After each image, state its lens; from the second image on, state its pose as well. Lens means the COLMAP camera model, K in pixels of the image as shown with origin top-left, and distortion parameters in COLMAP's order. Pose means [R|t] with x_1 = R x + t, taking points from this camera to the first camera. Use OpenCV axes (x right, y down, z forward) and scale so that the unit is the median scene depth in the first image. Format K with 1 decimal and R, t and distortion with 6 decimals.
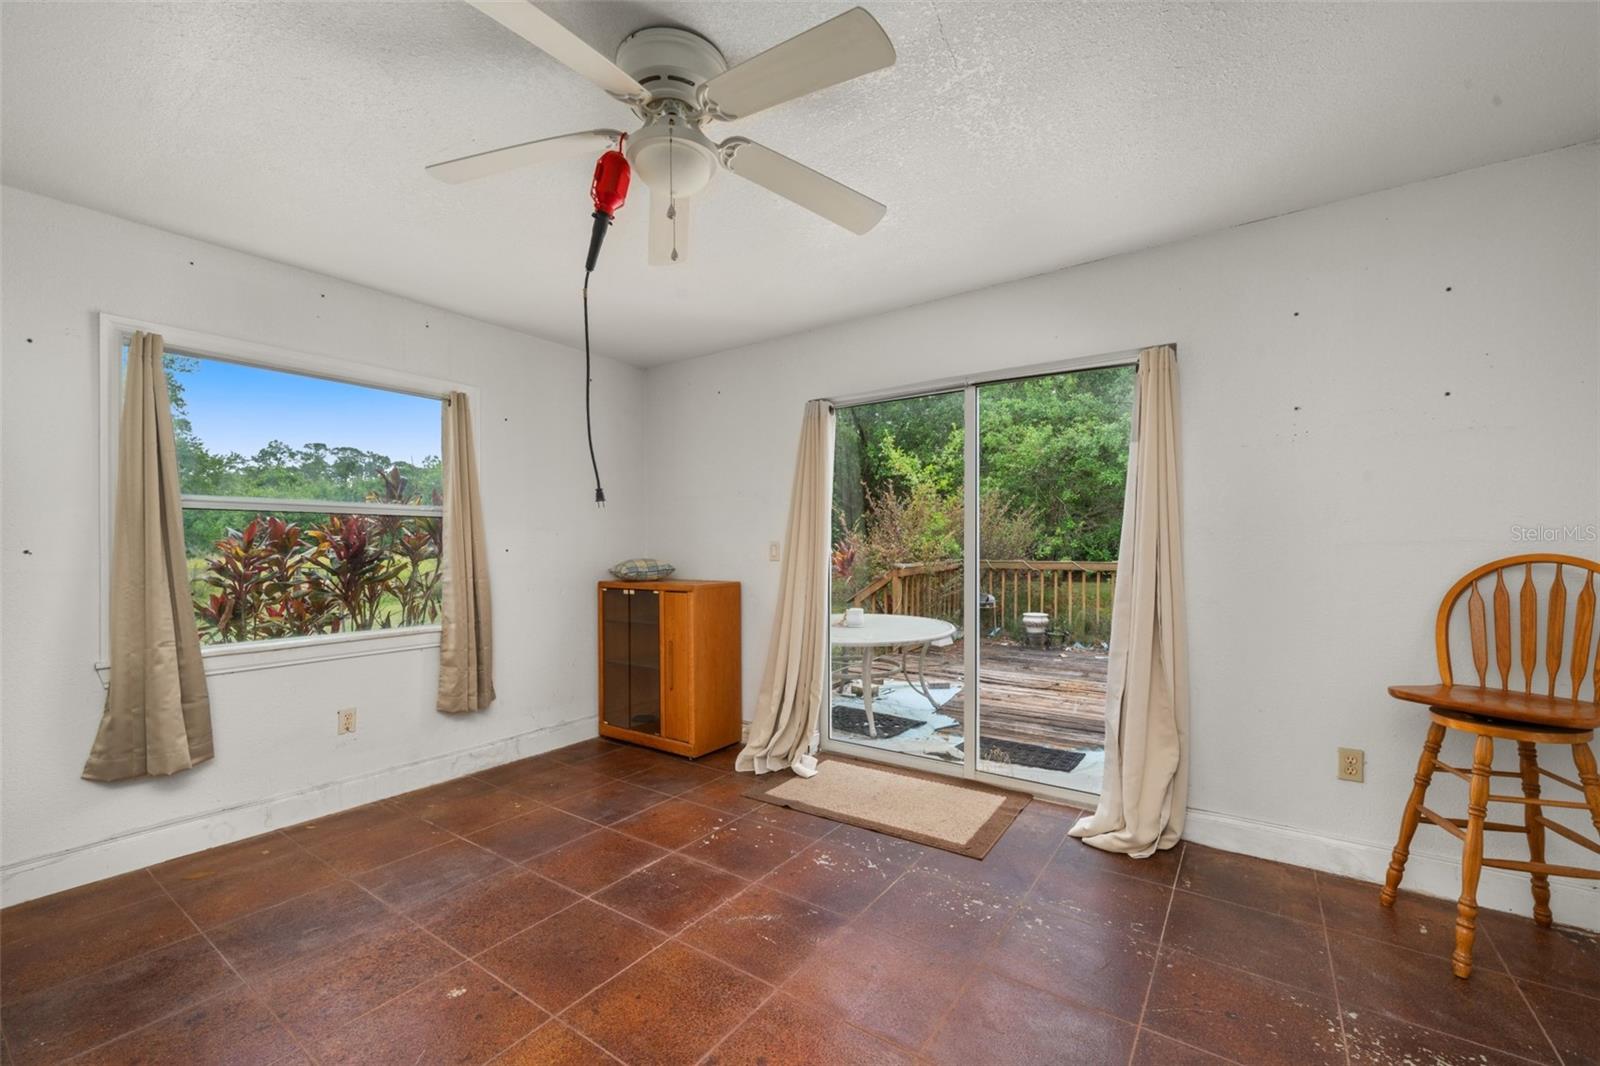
lens RADIAL K [[638.3, 0, 837.0], [0, 638.3, 551.5], [0, 0, 1]] dist [-0.000008, 0.000603]
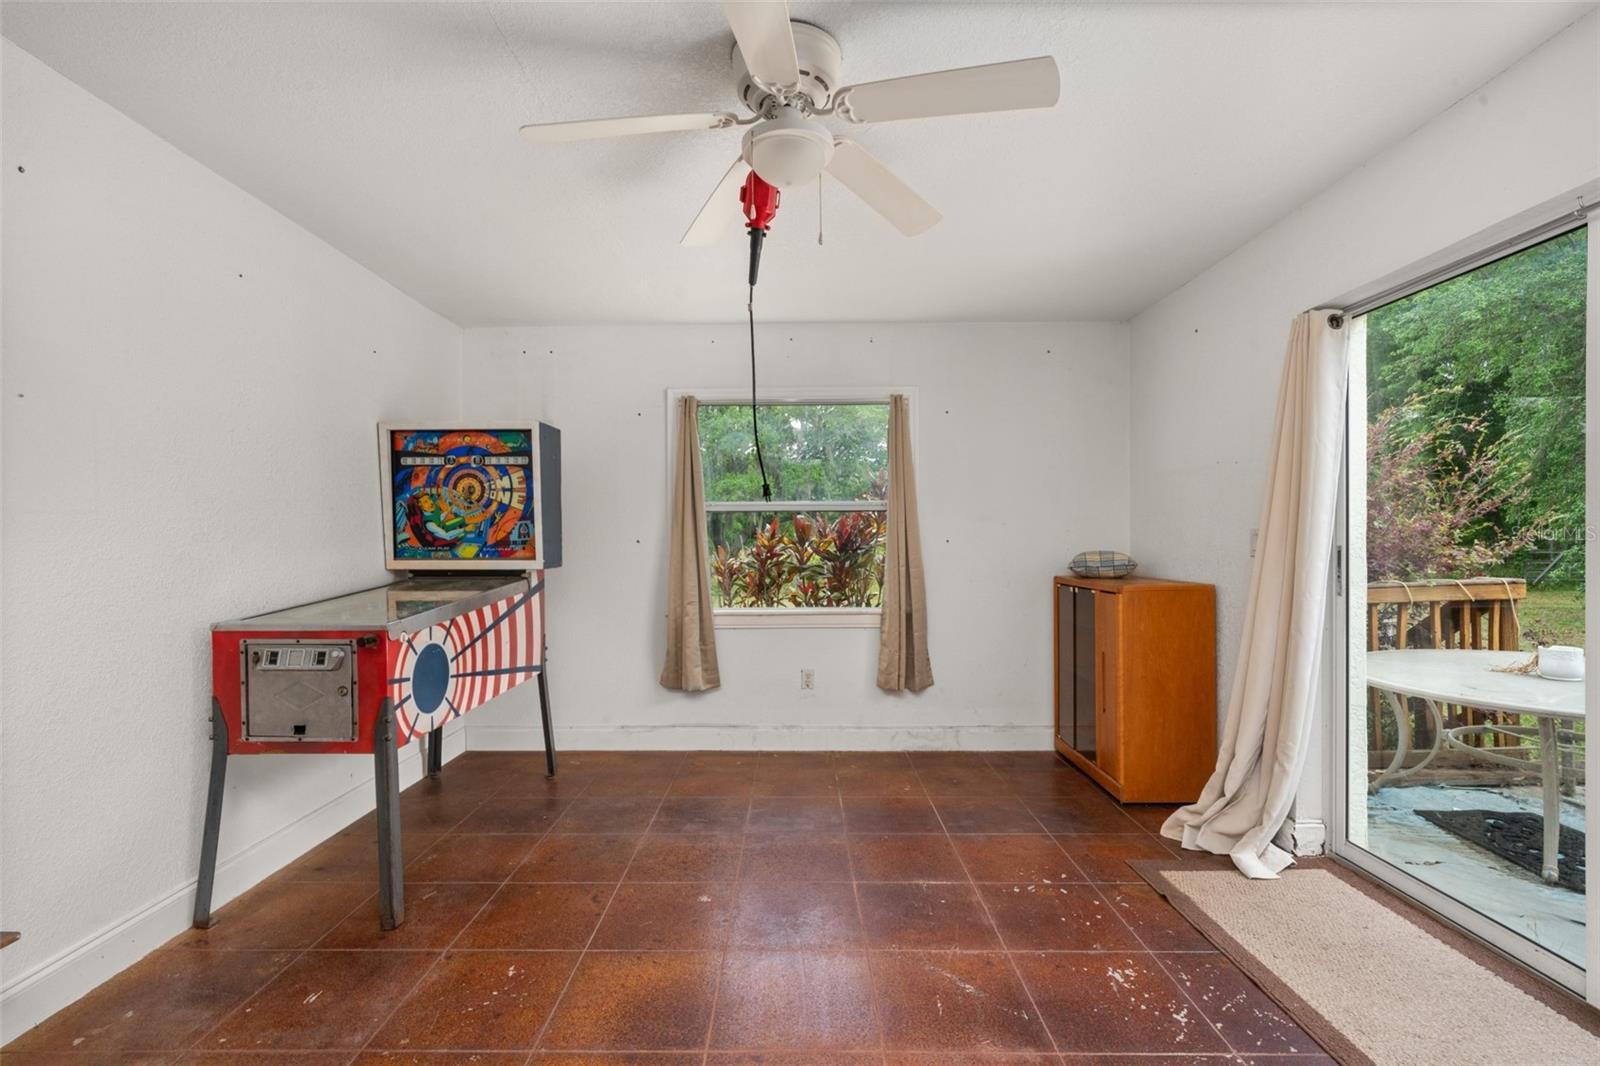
lens RADIAL K [[718.2, 0, 796.7], [0, 718.2, 542.4], [0, 0, 1]] dist [-0.004494, -0.000784]
pose [[0.561410, 0.004926, -0.827523, 0.325716], [-0.003571, 0.999987, 0.003530, -0.002850], [0.827530, 0.000974, 0.561421, 0.182821]]
